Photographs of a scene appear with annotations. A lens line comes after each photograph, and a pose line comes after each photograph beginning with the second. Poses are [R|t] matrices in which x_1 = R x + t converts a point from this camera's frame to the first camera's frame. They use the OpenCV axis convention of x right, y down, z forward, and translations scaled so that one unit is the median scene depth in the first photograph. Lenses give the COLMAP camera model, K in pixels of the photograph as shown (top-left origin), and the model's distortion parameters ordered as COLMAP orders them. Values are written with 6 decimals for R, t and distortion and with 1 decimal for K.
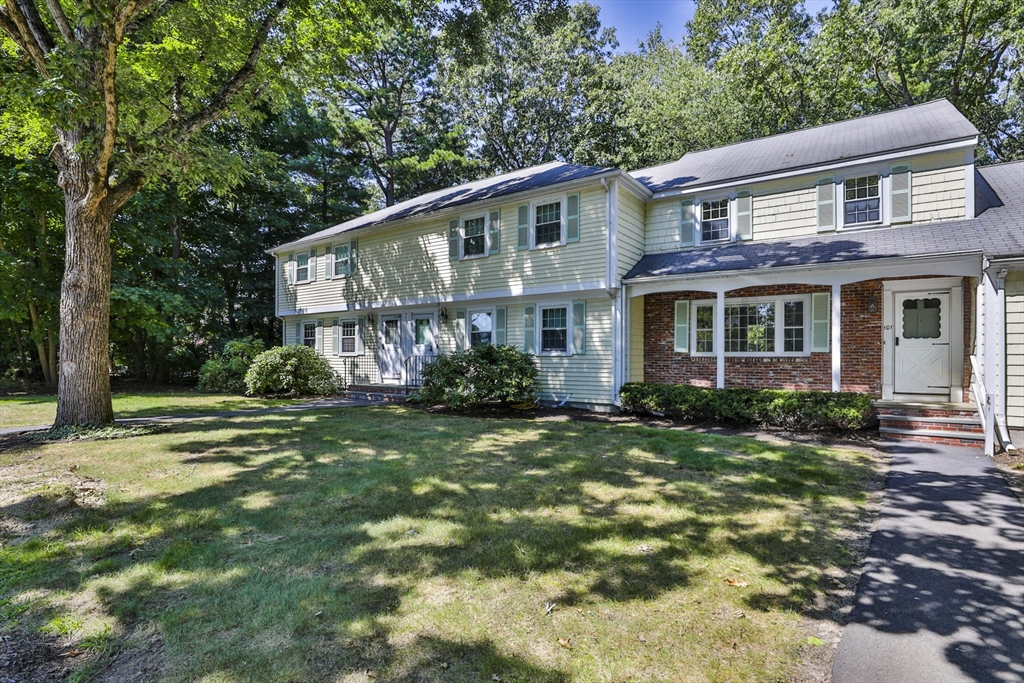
lens RADIAL K [[505.2, 0, 511.1], [0, 505.2, 359.6], [0, 0, 1]] dist [-0.033741, 0.000727]
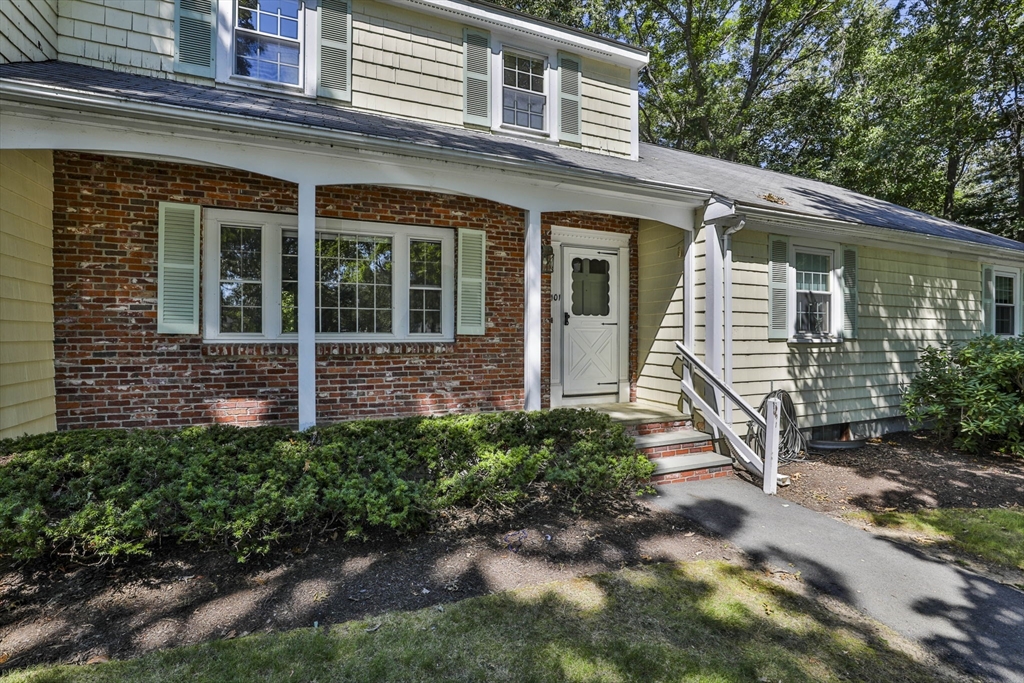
lens RADIAL K [[466.5, 0, 507.8], [0, 466.5, 336.6], [0, 0, 1]] dist [-0.041530, 0.009930]
pose [[0.499675, -0.010426, 0.866150, 0.179568], [0.001180, 0.999935, 0.011355, -0.018039], [-0.866212, -0.004652, 0.499655, 0.689577]]
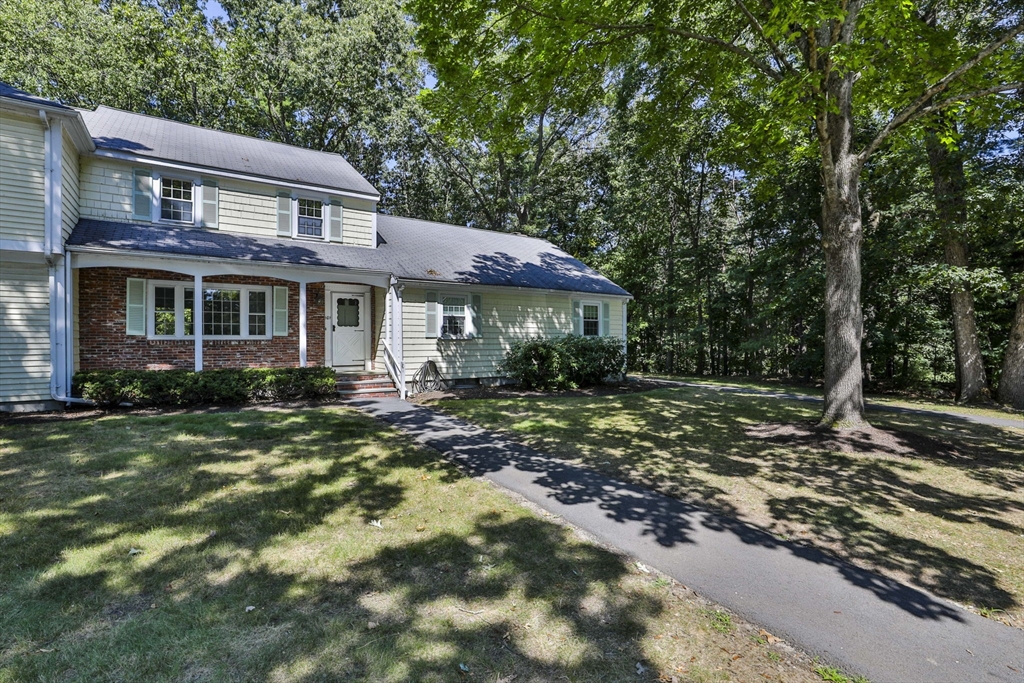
lens RADIAL K [[509.7, 0, 513.2], [0, 509.7, 339.3], [0, 0, 1]] dist [-0.014303, -0.000093]
pose [[0.336044, 0.000252, 0.941846, -0.341804], [0.008525, 0.999958, -0.003309, 0.002450], [-0.941808, 0.009141, 0.336028, 0.058376]]
